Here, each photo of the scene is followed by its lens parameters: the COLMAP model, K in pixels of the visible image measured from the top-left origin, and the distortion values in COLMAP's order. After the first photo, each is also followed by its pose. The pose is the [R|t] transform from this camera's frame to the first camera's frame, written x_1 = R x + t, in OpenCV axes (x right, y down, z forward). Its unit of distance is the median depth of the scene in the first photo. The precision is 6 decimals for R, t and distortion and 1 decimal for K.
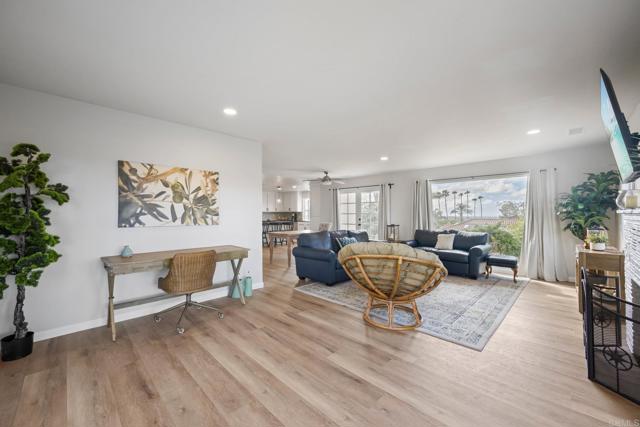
lens RADIAL K [[249.9, 0, 320.9], [0, 249.9, 213.4], [0, 0, 1]] dist [-0.000609, 0.000056]
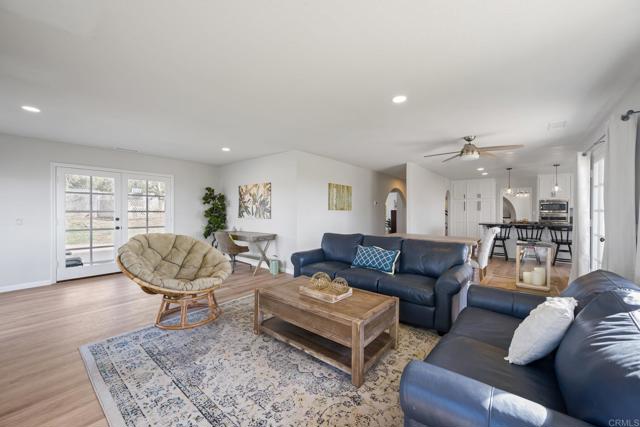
lens RADIAL K [[249.9, 0, 318.9], [0, 249.9, 212.8], [0, 0, 1]] dist [-0.000609, 0.000056]
pose [[0.095723, 0.005994, -0.995390, 1.193274], [0.001975, 0.999979, 0.006212, 0.002375], [0.995406, -0.002561, 0.095709, 1.289524]]
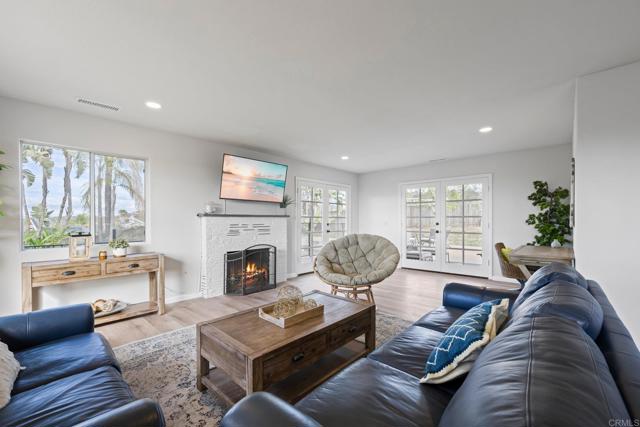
lens RADIAL K [[275.2, 0, 319.2], [0, 275.2, 215.4], [0, 0, 1]] dist [0.001877, 0.000116]
pose [[-0.999328, 0.002253, -0.036585, 0.429474], [0.002822, 0.999876, -0.015518, 0.018285], [0.036545, -0.015611, -0.999210, 2.034083]]
